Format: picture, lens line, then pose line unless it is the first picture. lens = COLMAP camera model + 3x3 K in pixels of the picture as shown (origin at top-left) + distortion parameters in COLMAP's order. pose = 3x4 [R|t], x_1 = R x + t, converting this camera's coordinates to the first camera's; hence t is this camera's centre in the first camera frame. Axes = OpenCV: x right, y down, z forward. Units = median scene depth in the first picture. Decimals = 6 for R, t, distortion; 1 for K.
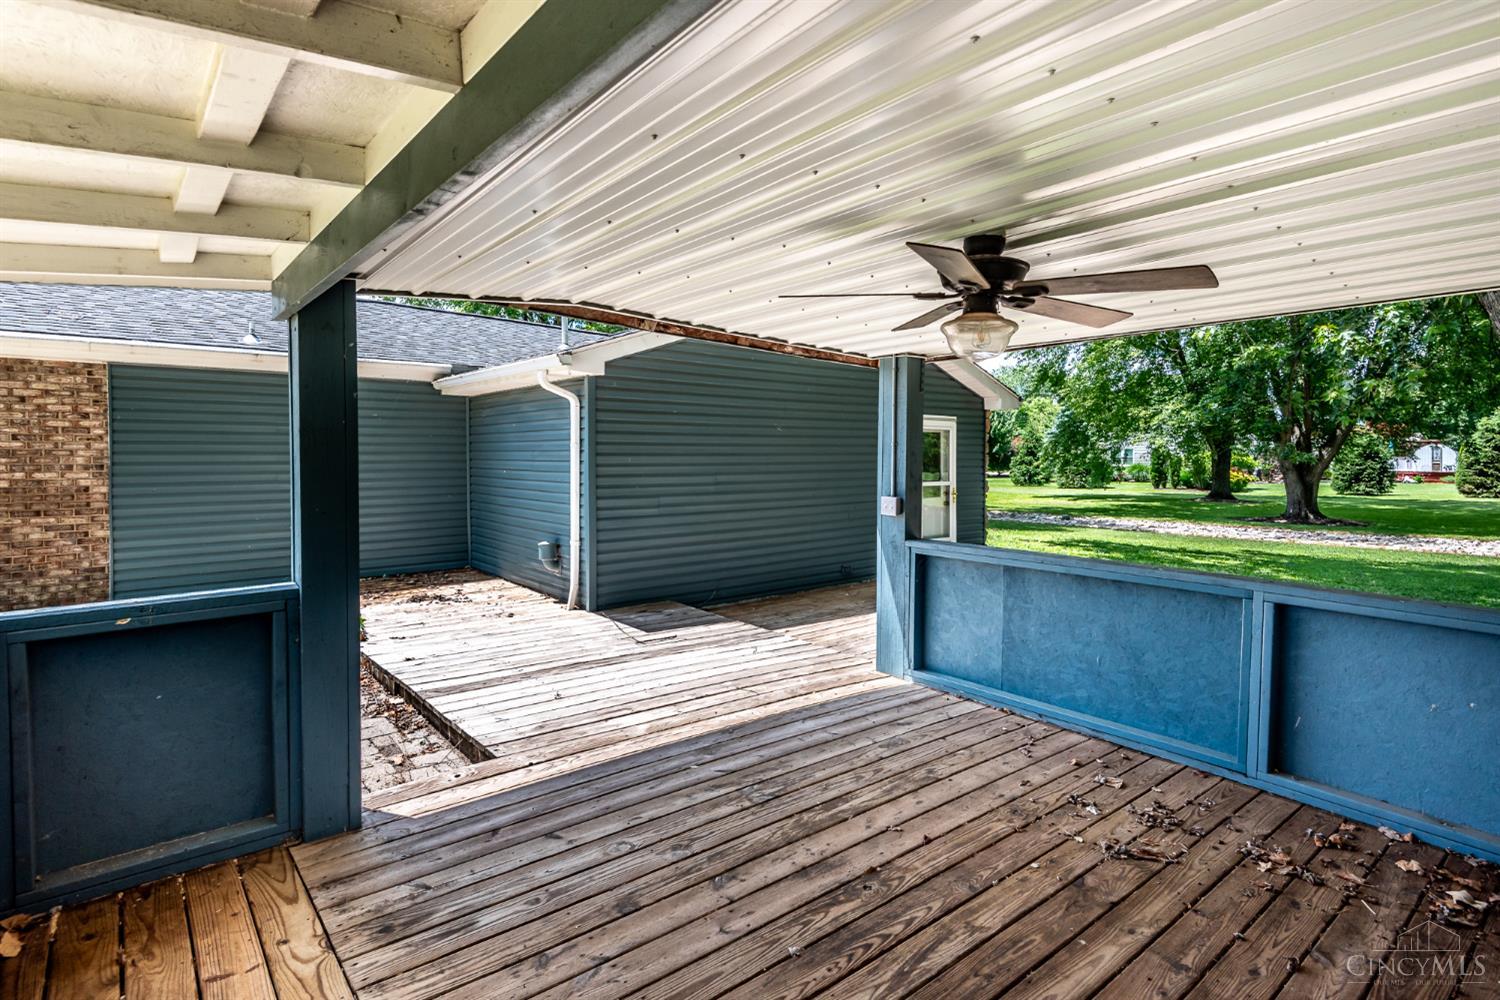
lens RADIAL K [[699.8, 0, 755.0], [0, 699.8, 464.7], [0, 0, 1]] dist [0.000662, -0.001229]
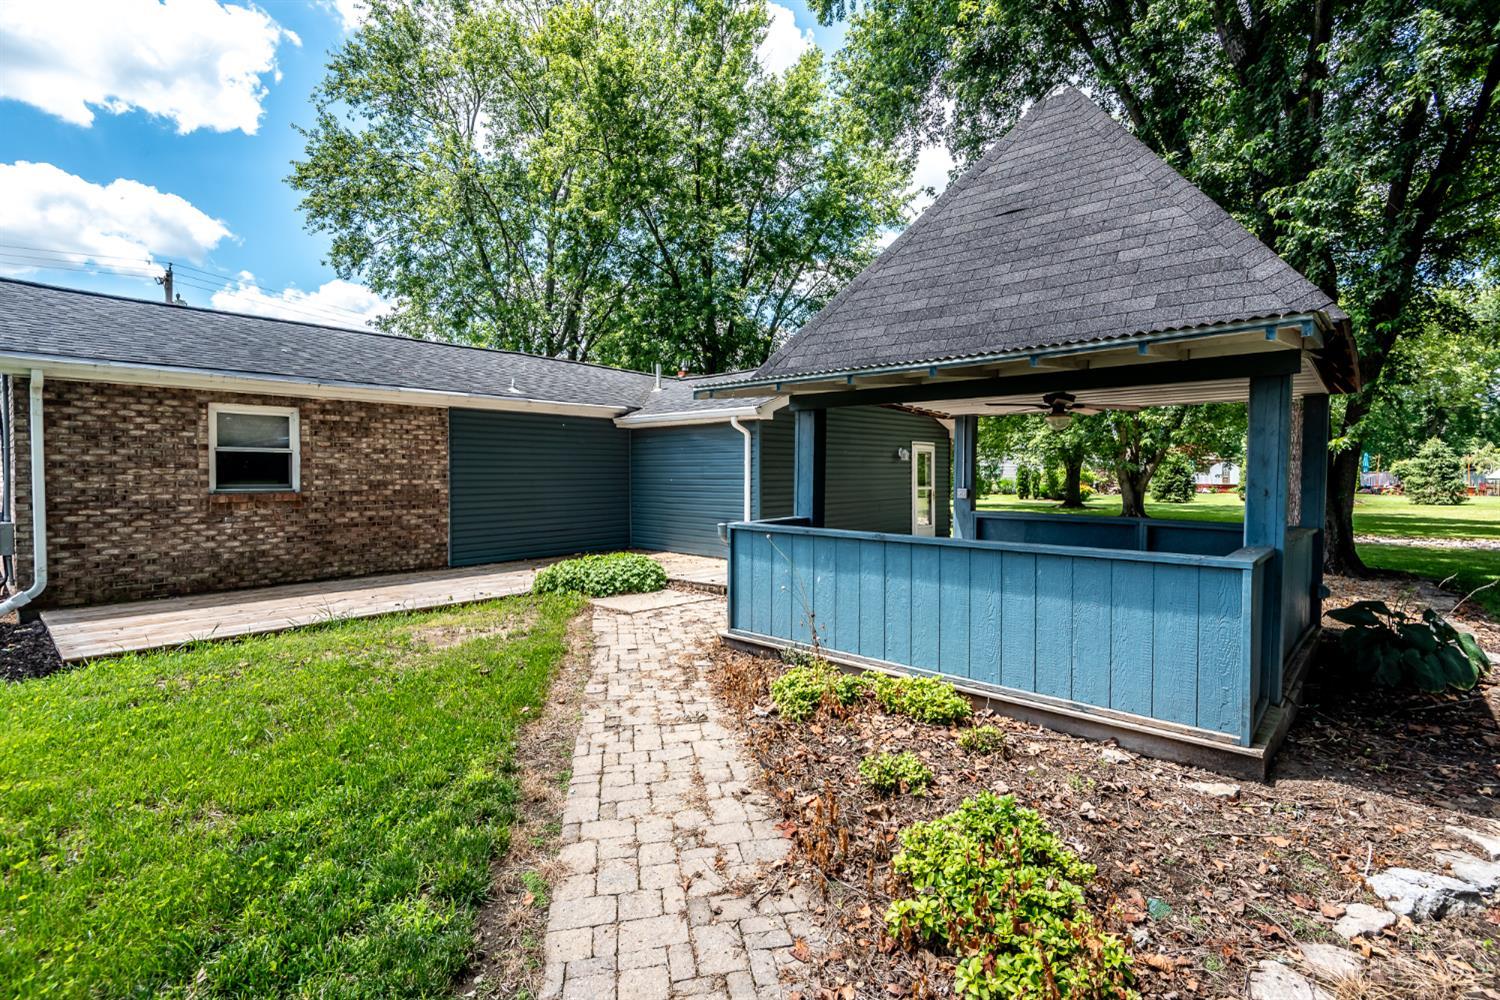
lens RADIAL K [[699.8, 0, 755.0], [0, 699.8, 464.7], [0, 0, 1]] dist [0.000662, -0.001229]
pose [[0.984069, -0.001579, 0.177777, -0.098751], [0.006332, 0.999638, -0.026167, 0.003986], [-0.177671, 0.026876, 0.983723, -0.109039]]
